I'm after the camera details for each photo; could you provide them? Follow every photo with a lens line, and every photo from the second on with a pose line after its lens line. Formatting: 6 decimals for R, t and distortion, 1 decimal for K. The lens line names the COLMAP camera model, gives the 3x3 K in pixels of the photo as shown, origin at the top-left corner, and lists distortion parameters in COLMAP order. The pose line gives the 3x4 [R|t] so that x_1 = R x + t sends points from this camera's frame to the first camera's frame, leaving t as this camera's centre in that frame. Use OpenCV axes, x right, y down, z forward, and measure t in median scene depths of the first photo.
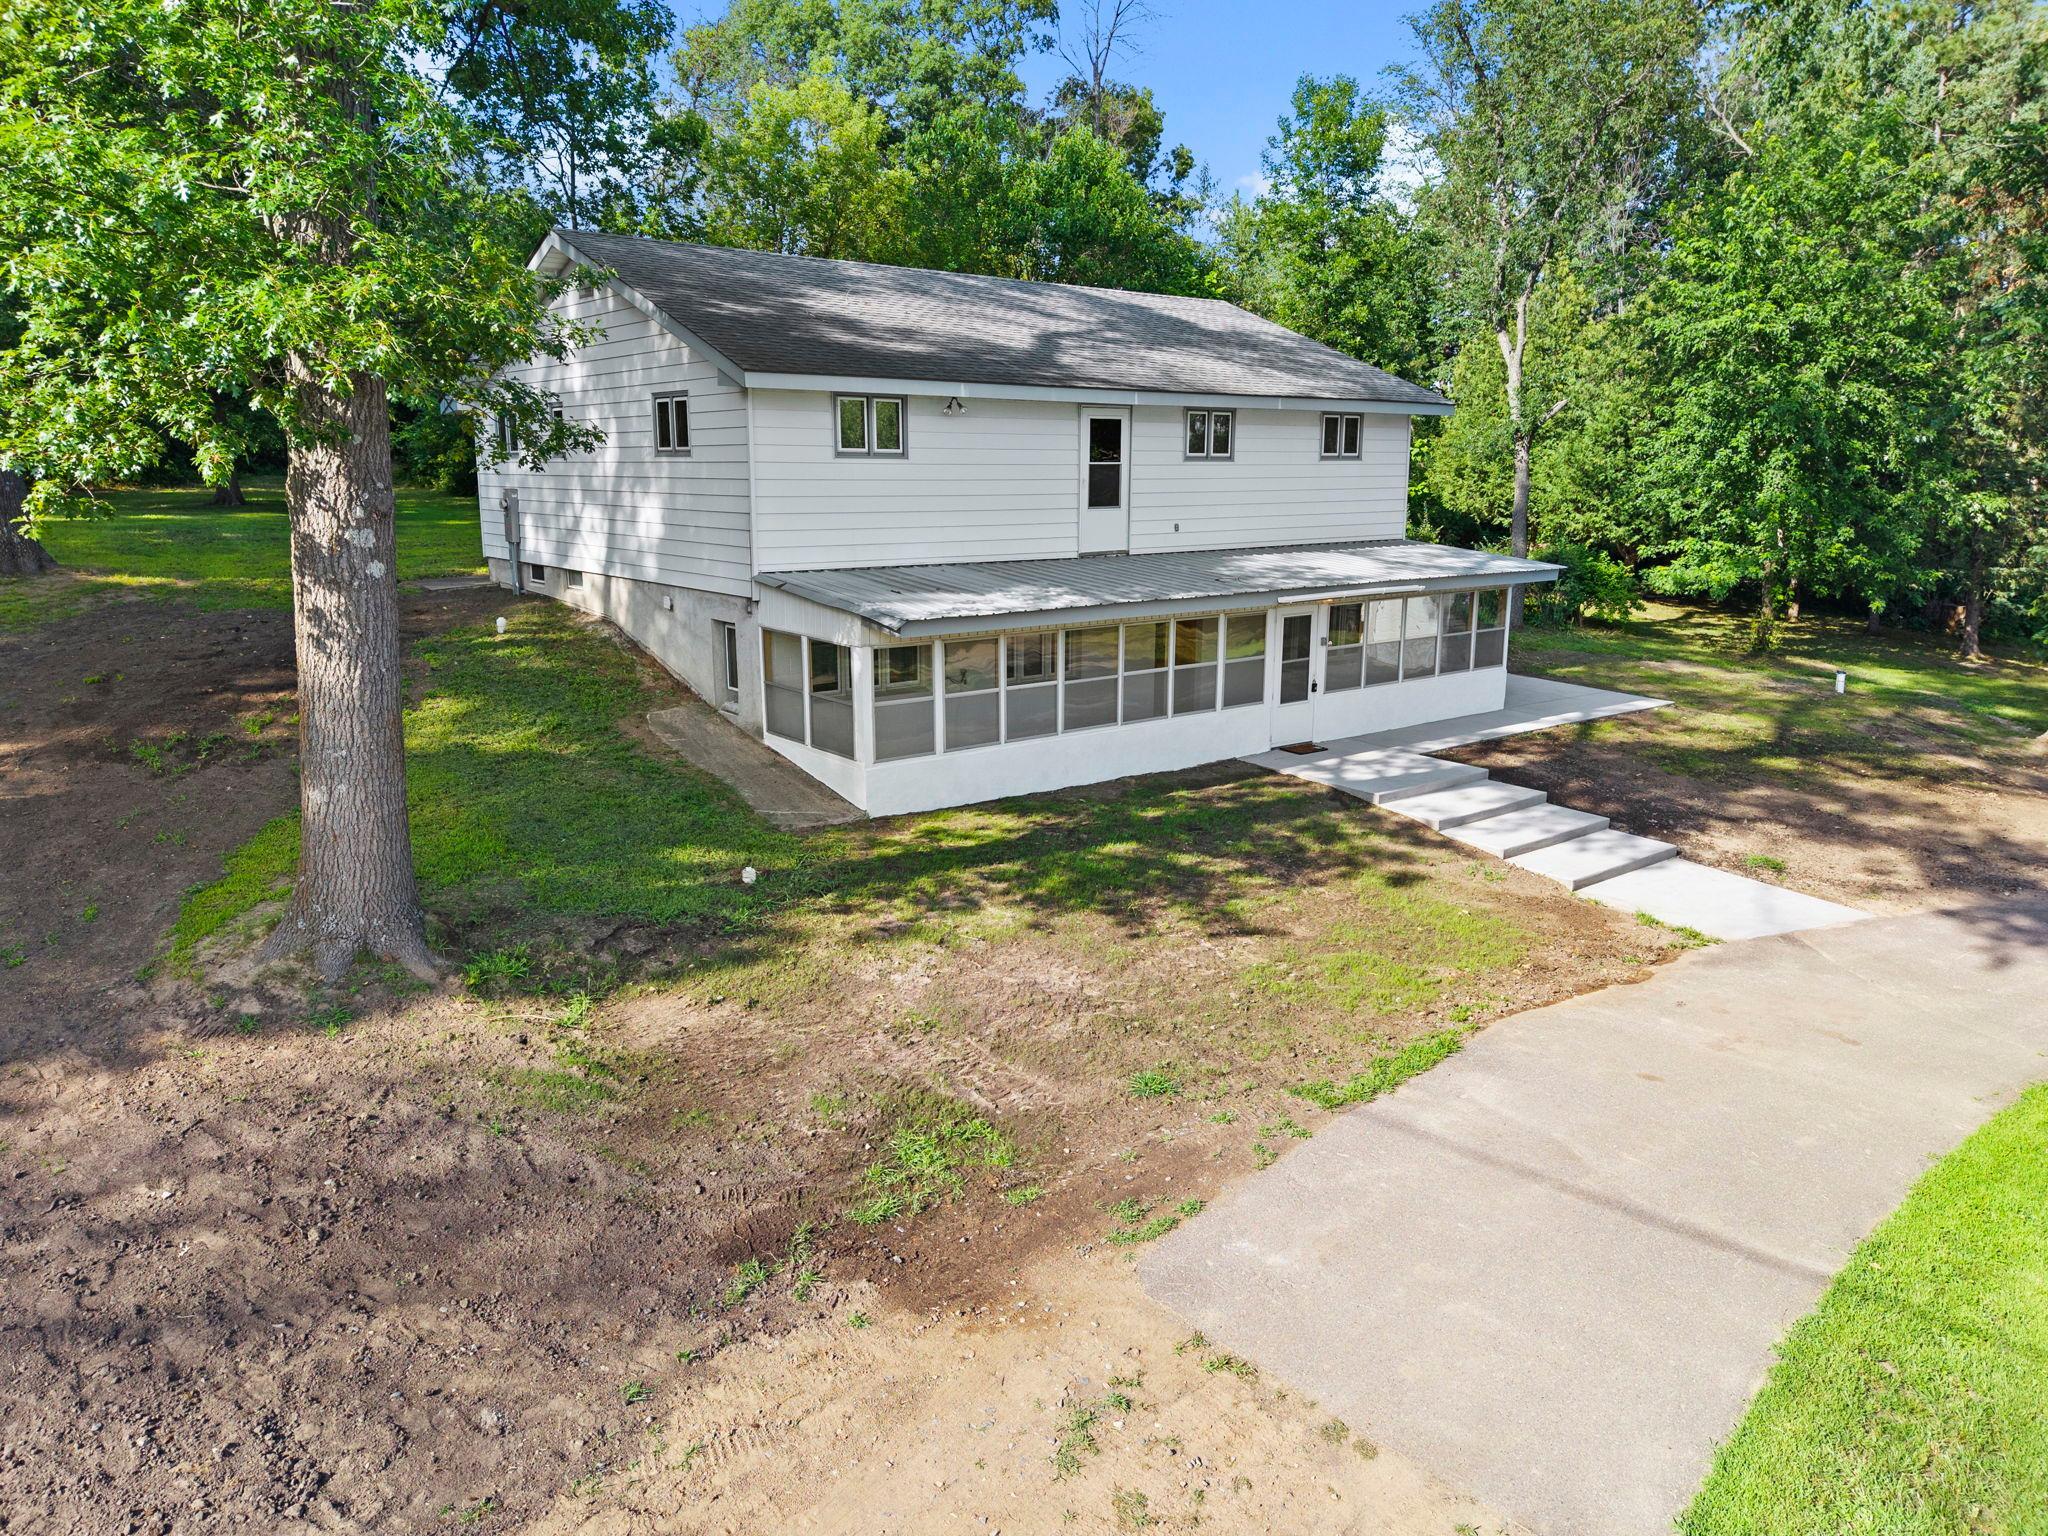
lens RADIAL K [[1352.2, 0, 992.7], [0, 1352.2, 761.6], [0, 0, 1]] dist [0.023927, -0.024641]
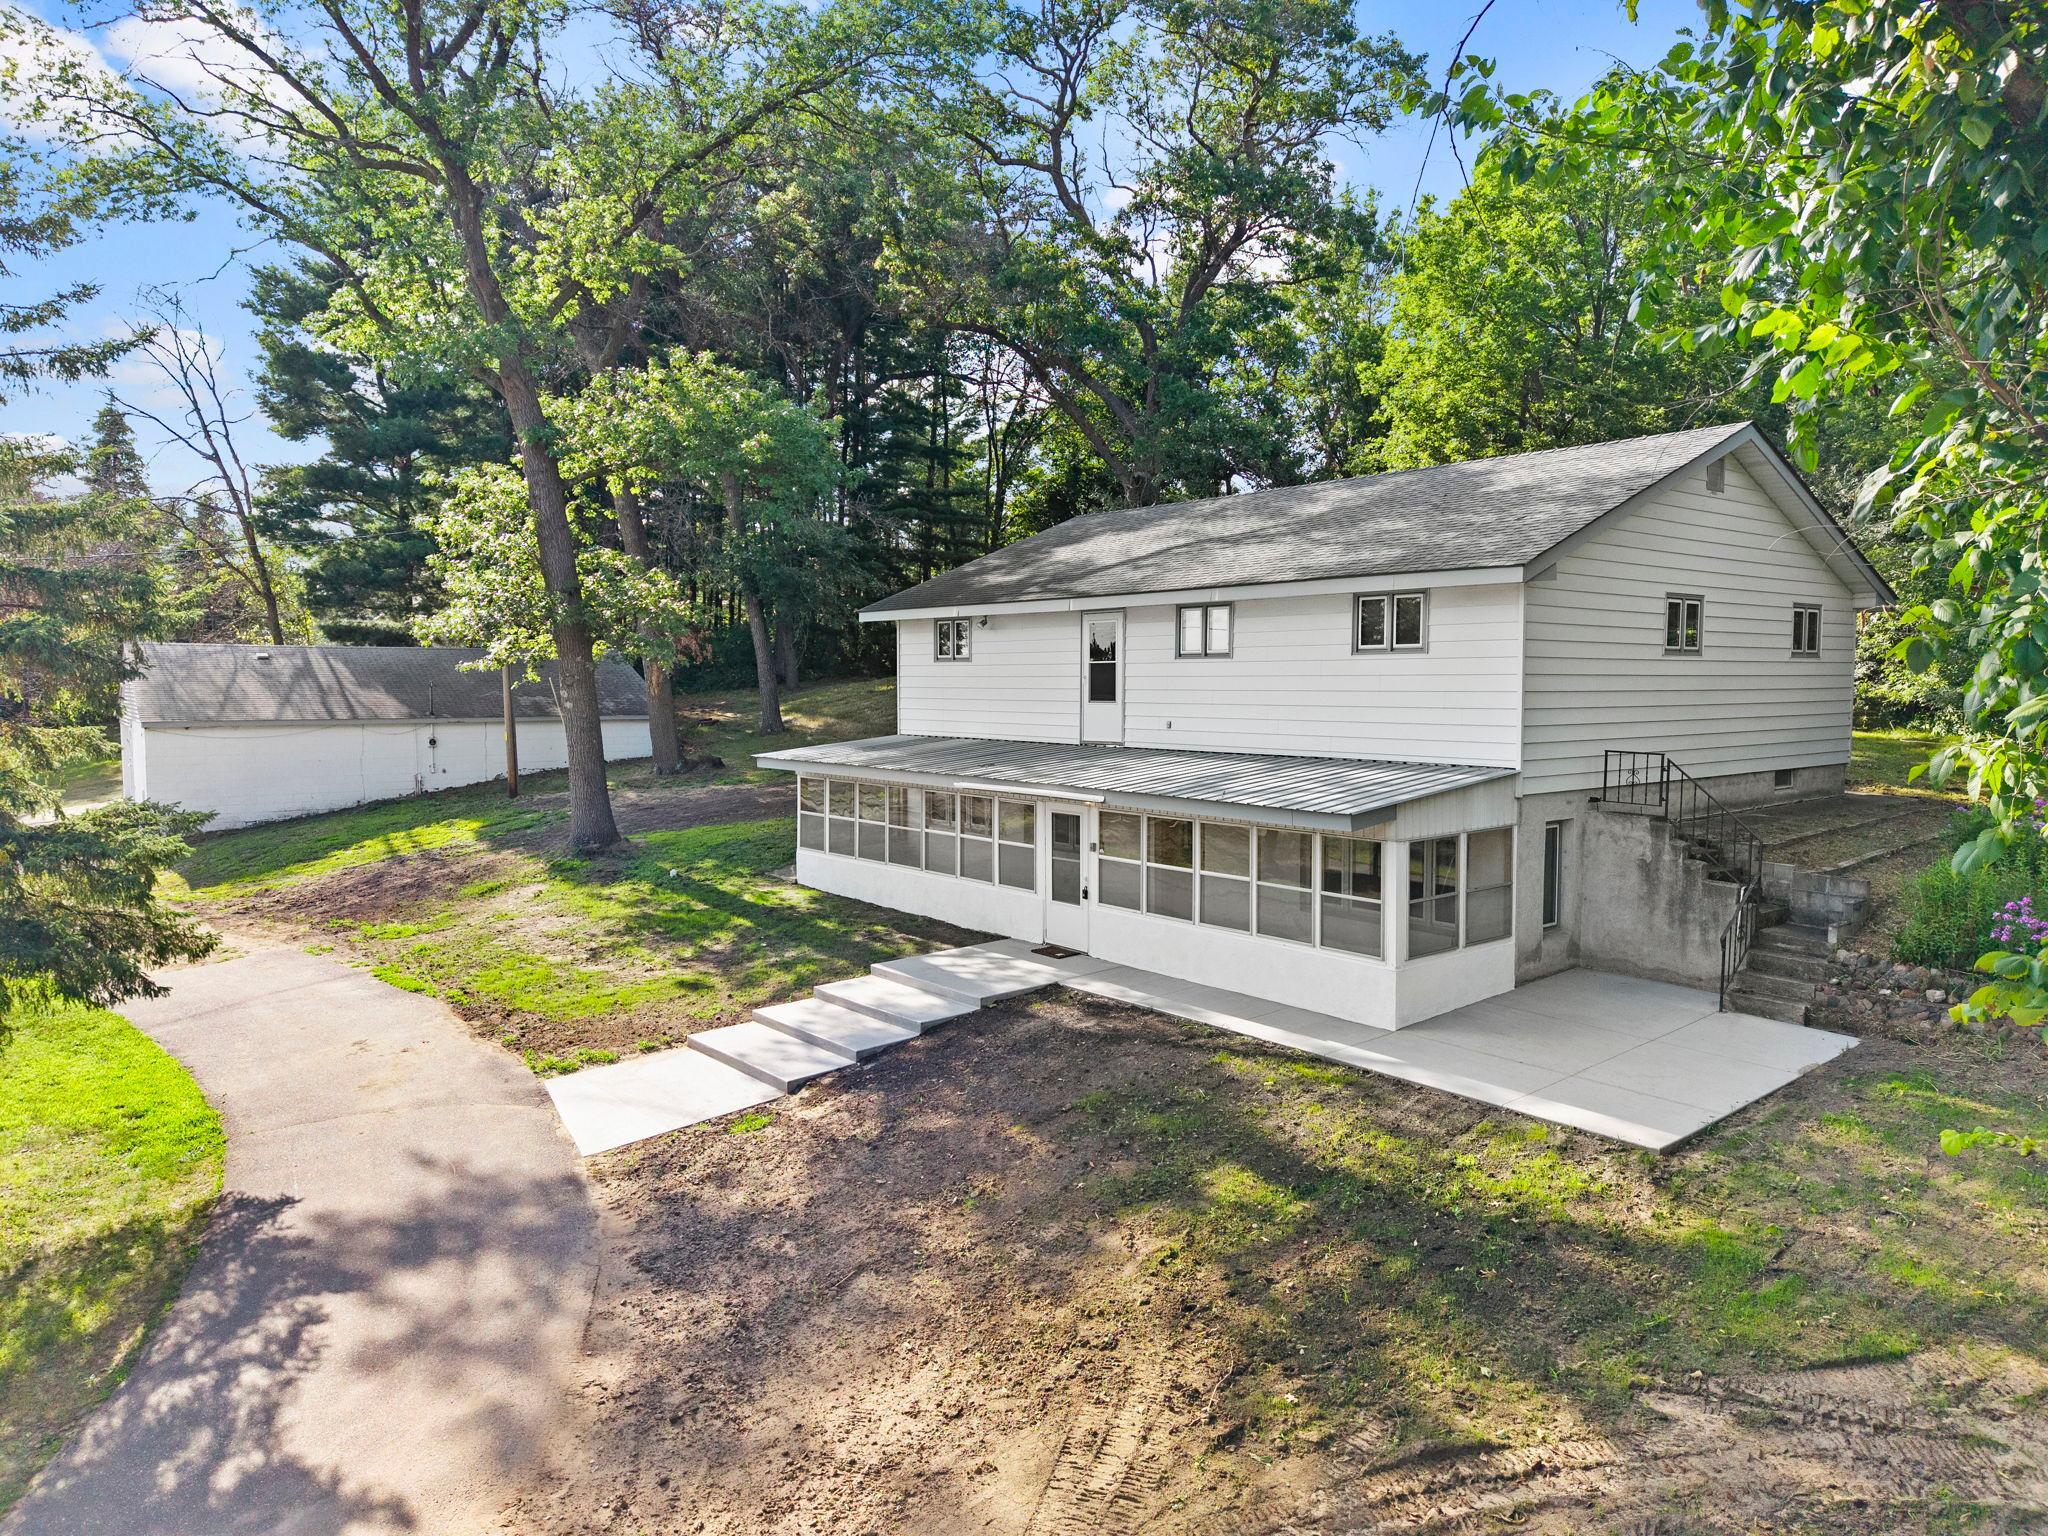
lens RADIAL K [[1352.2, 0, 1031.0], [0, 1352.2, 769.0], [0, 0, 1]] dist [0.023927, -0.024641]
pose [[0.028702, 0.074580, -0.996802, 1.194064], [-0.202914, 0.976885, 0.067247, -0.199393], [0.978776, 0.200335, 0.043172, 0.923938]]
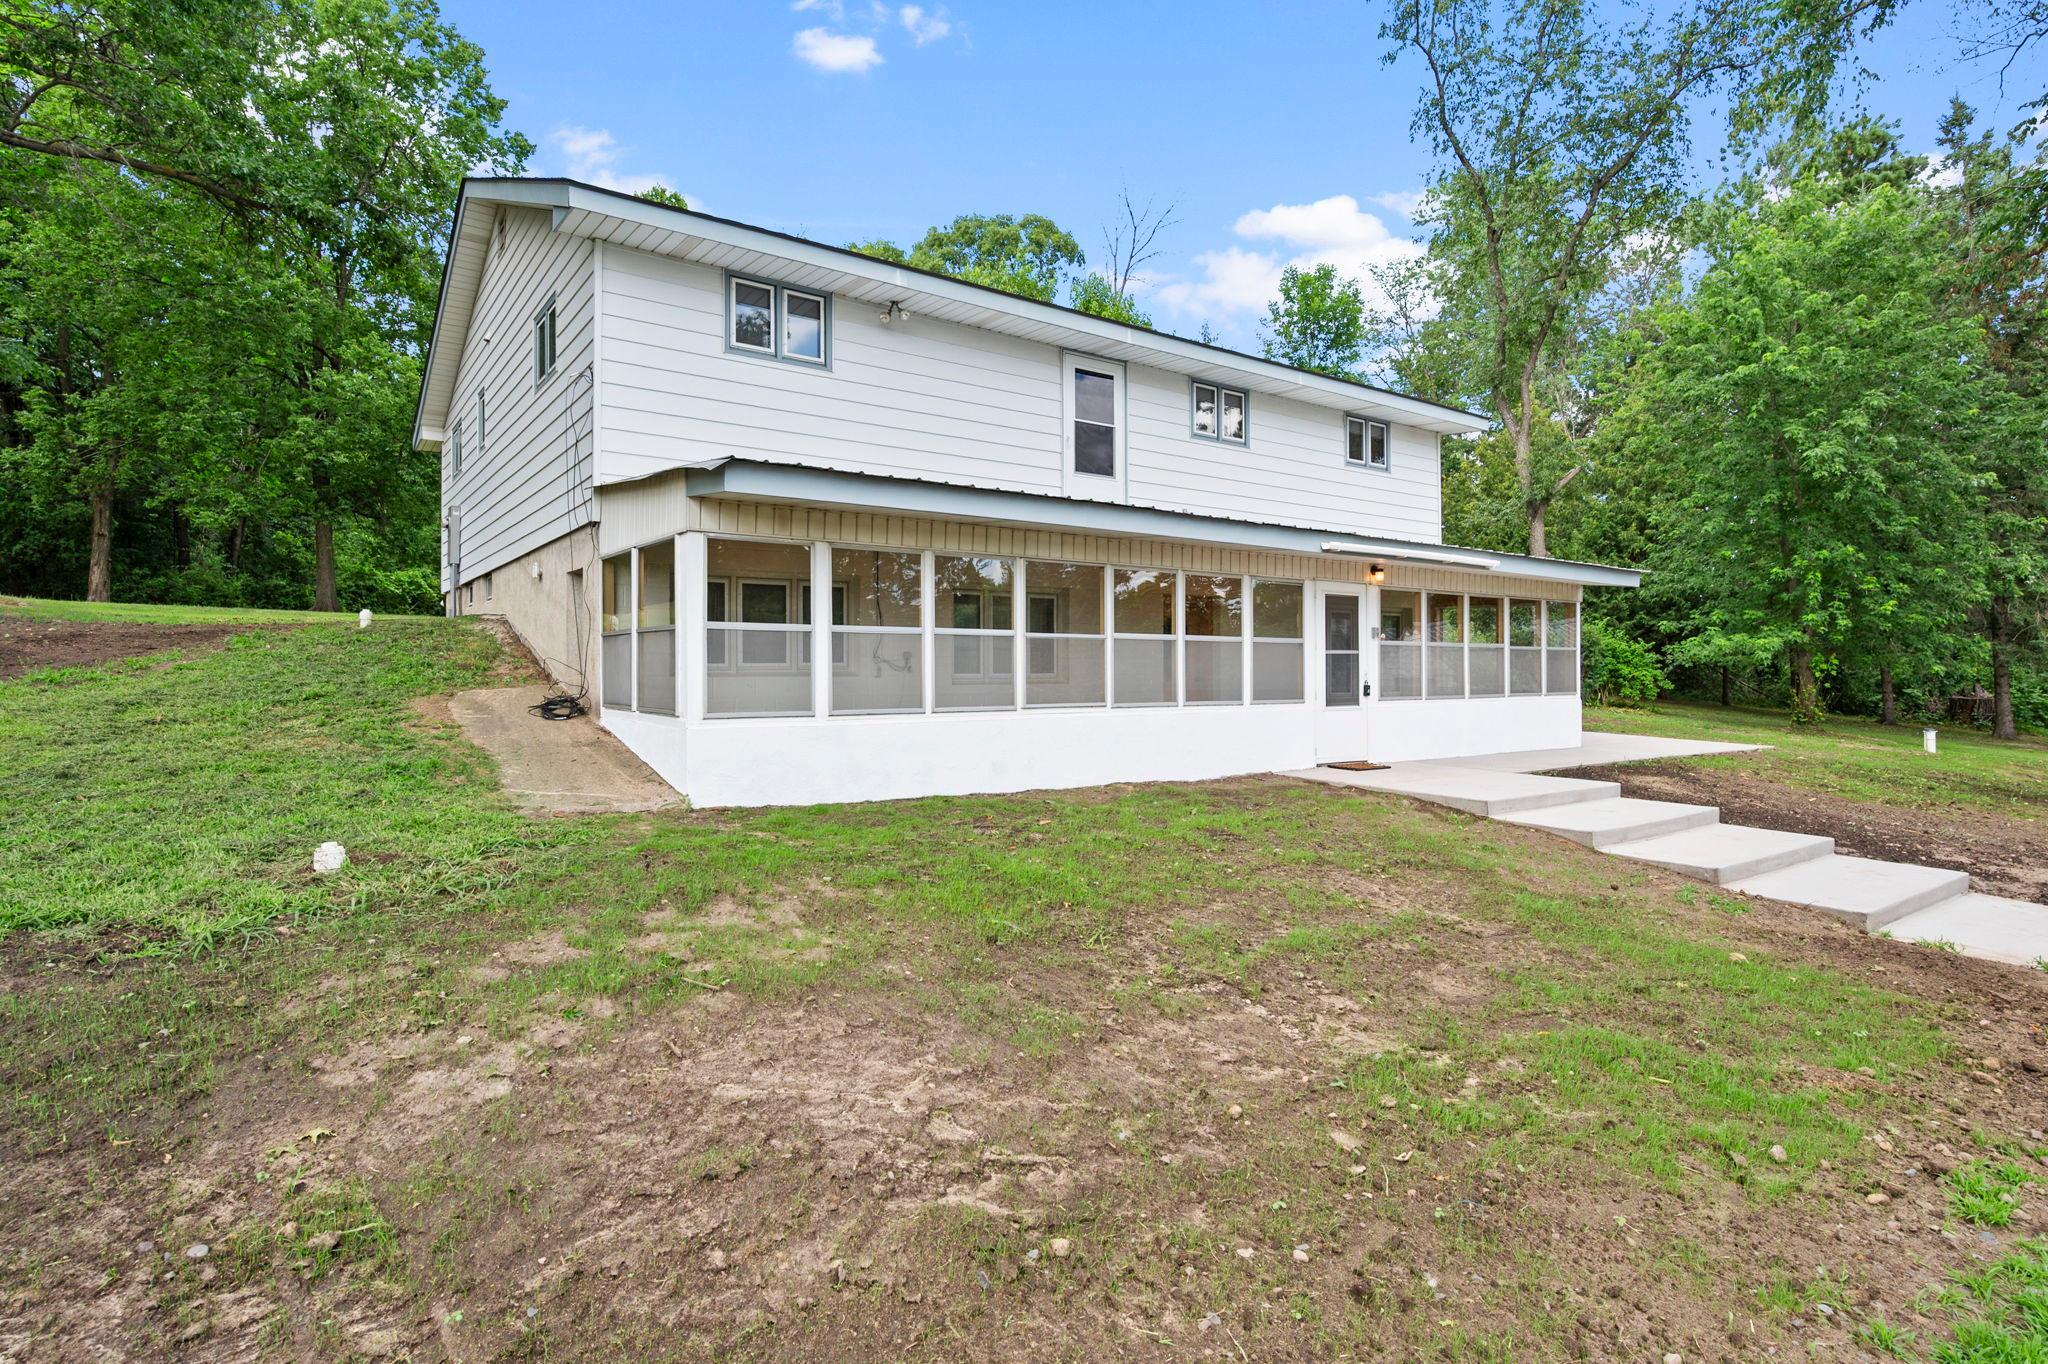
lens RADIAL K [[1030.8, 0, 1018.7], [0, 1030.8, 679.0], [0, 0, 1]] dist [-0.000365, 0.000704]
pose [[0.999325, -0.002693, -0.036630, 0.059581], [-0.004846, 0.978927, -0.204152, 0.062801], [0.036408, 0.204192, 0.978254, 0.416716]]
